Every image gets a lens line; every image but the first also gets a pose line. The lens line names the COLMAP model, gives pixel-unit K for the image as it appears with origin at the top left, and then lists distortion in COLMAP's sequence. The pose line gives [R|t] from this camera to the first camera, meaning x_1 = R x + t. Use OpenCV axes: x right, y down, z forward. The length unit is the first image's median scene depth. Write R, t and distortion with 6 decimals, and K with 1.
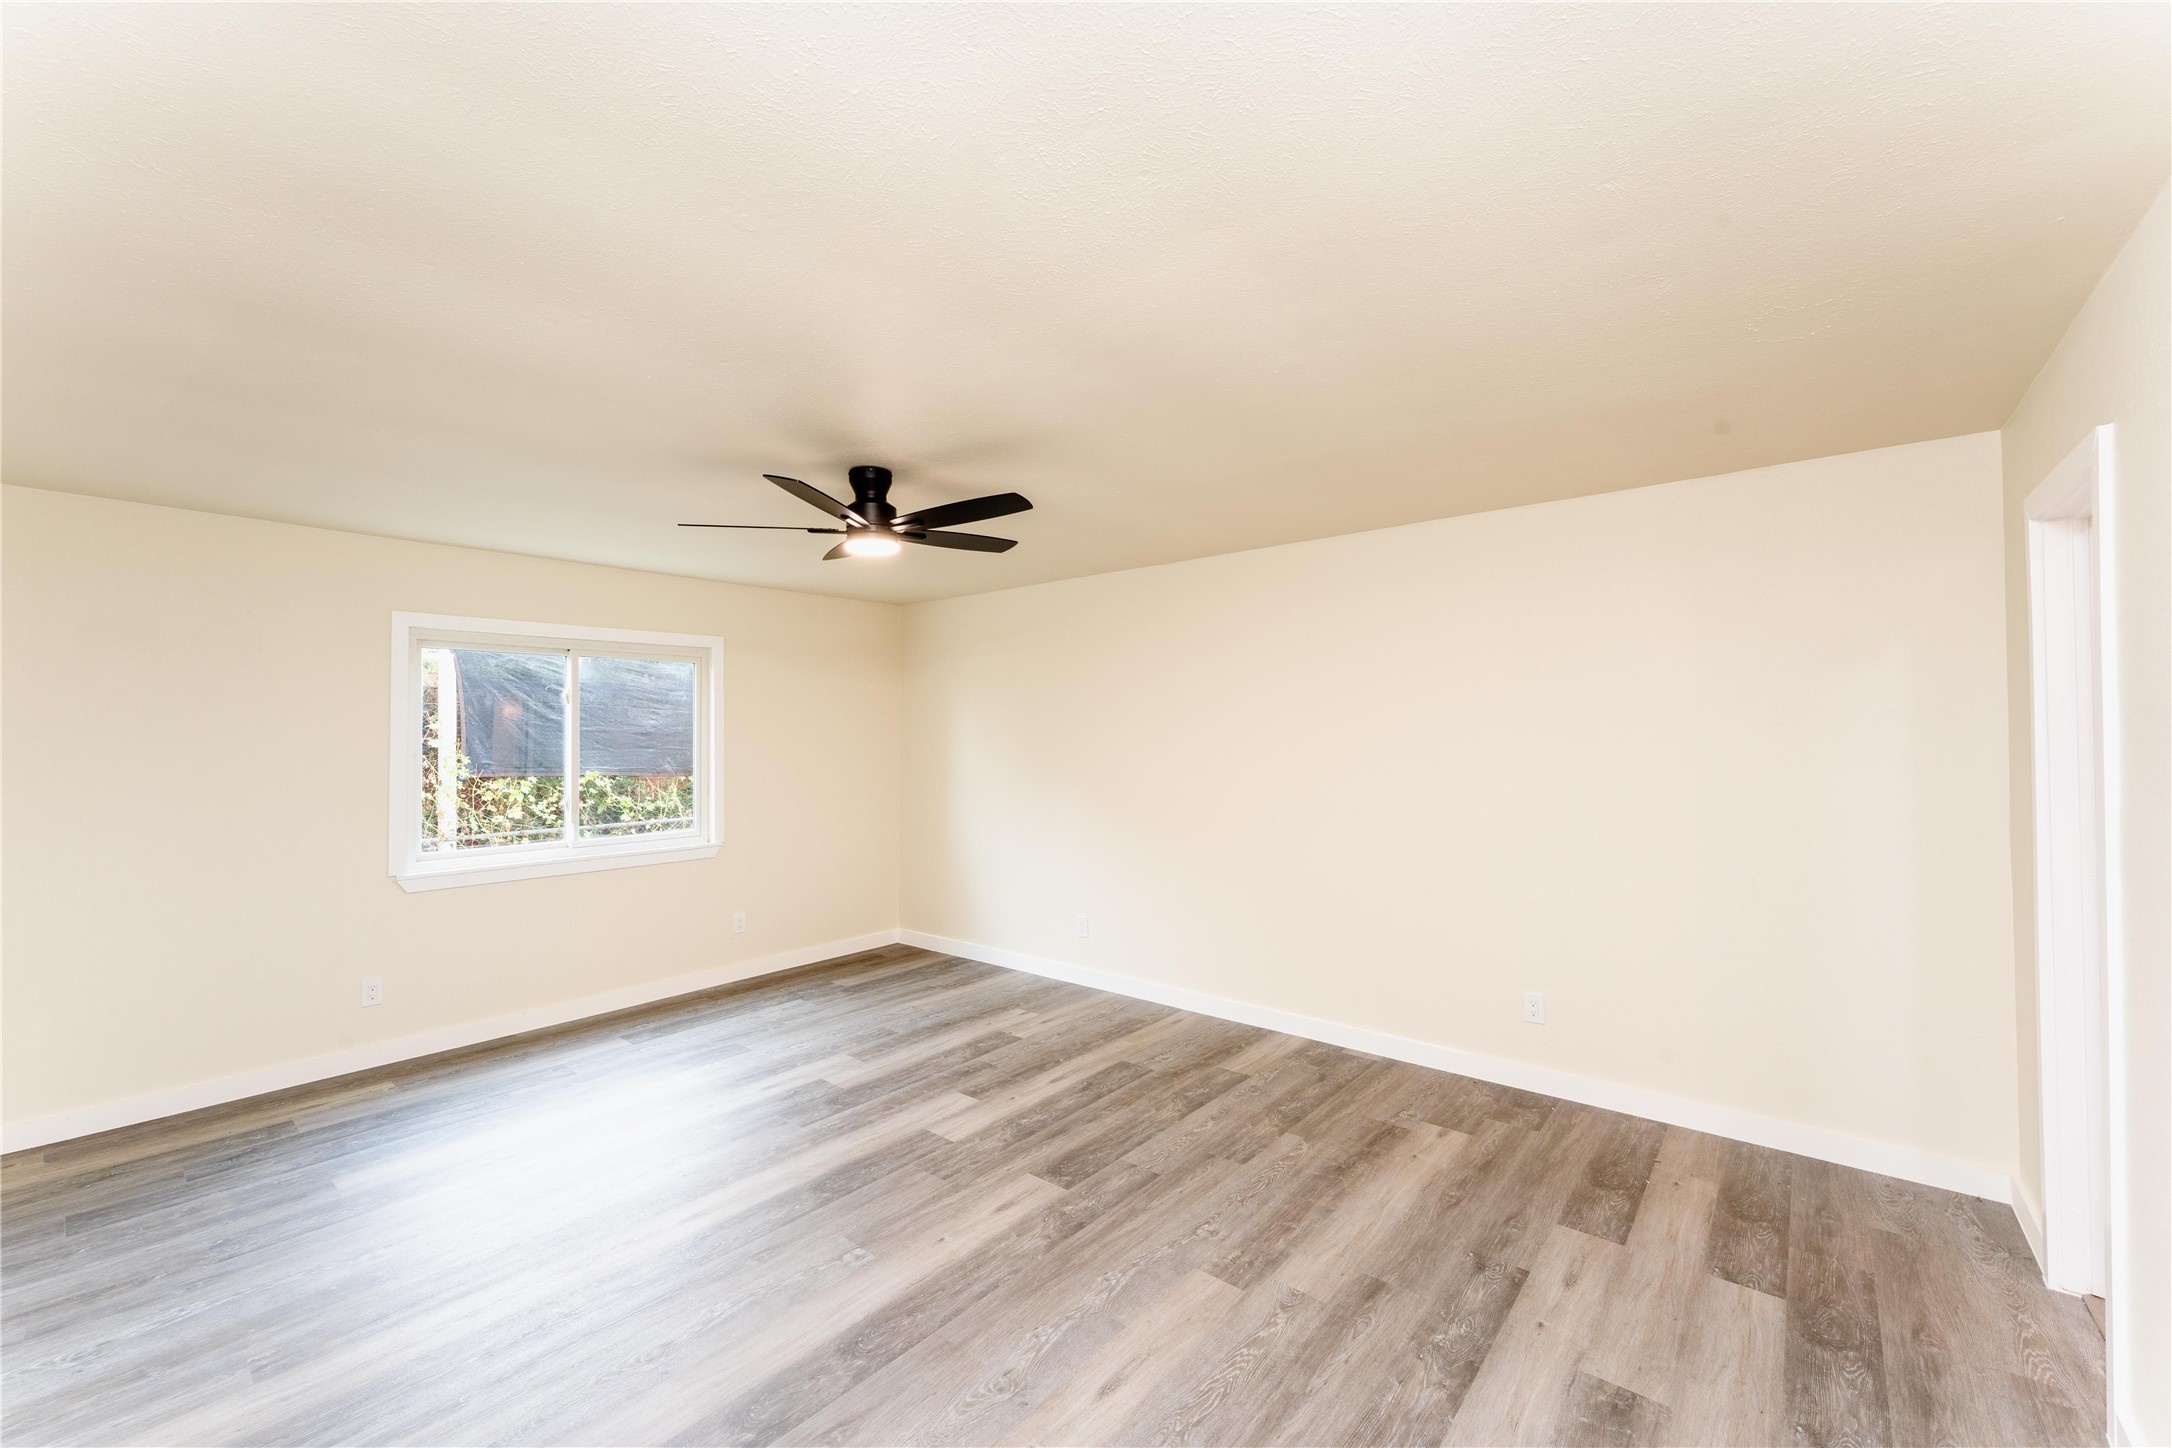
lens RADIAL K [[867.3, 0, 1082.2], [0, 867.3, 720.2], [0, 0, 1]] dist [0.000607, 0.000026]
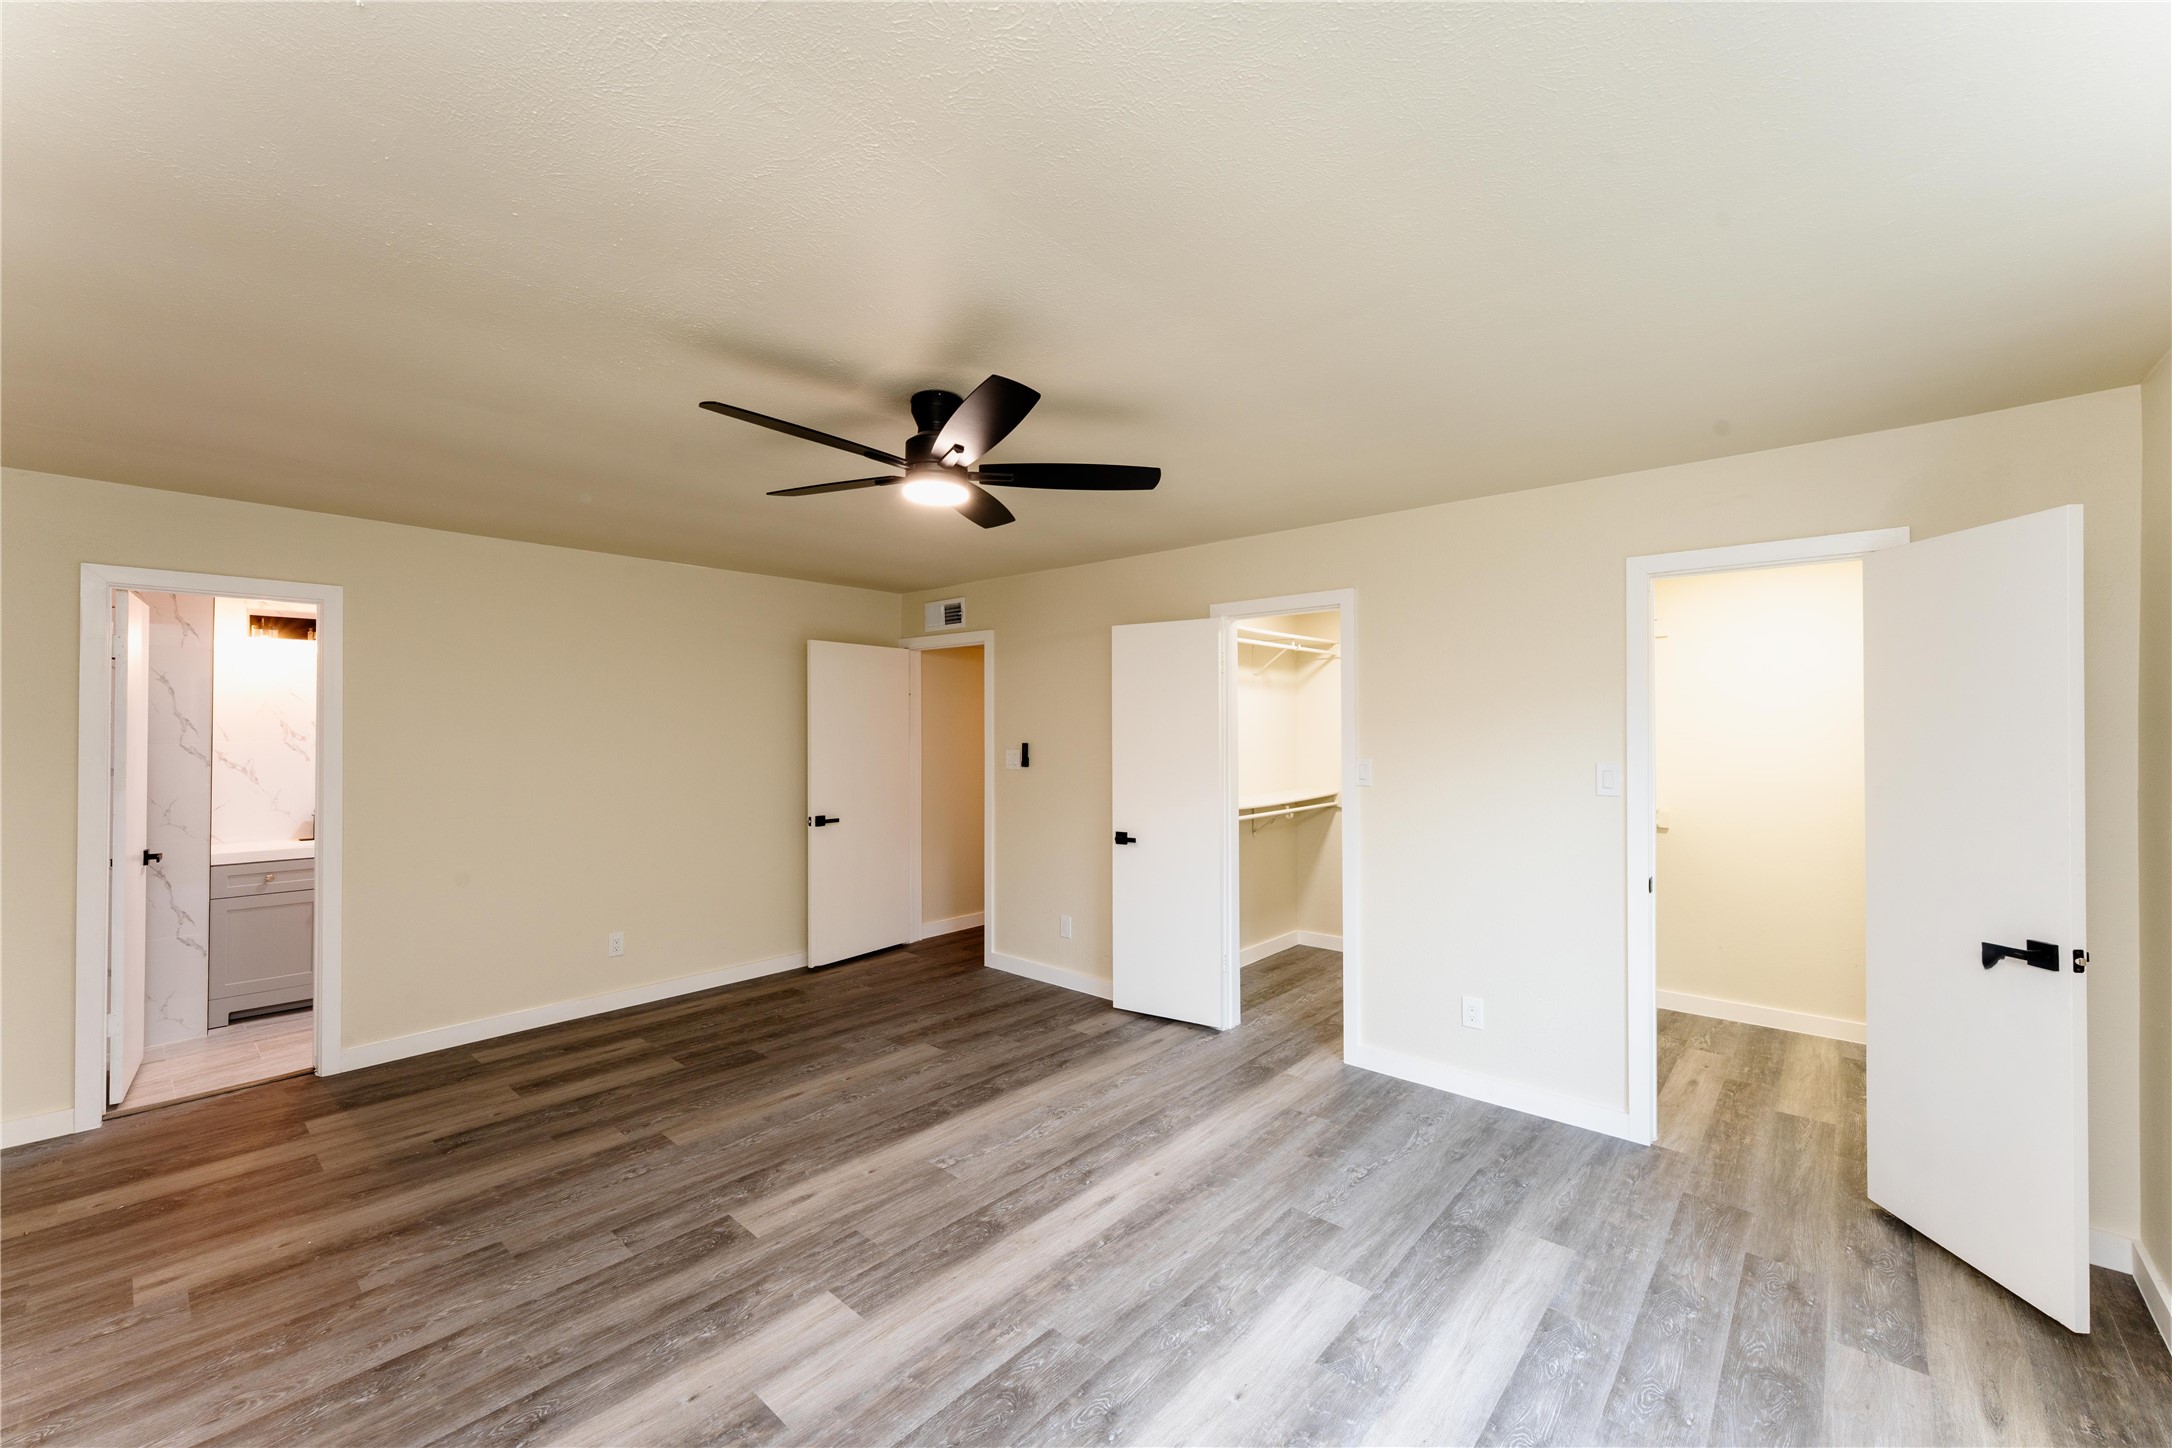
lens RADIAL K [[867.3, 0, 1082.2], [0, 867.3, 720.2], [0, 0, 1]] dist [0.000607, 0.000026]
pose [[-0.999596, 0.008855, 0.026990, -0.420981], [0.008197, 0.999669, -0.024396, 0.032244], [-0.027197, -0.024165, -0.999338, 1.901817]]
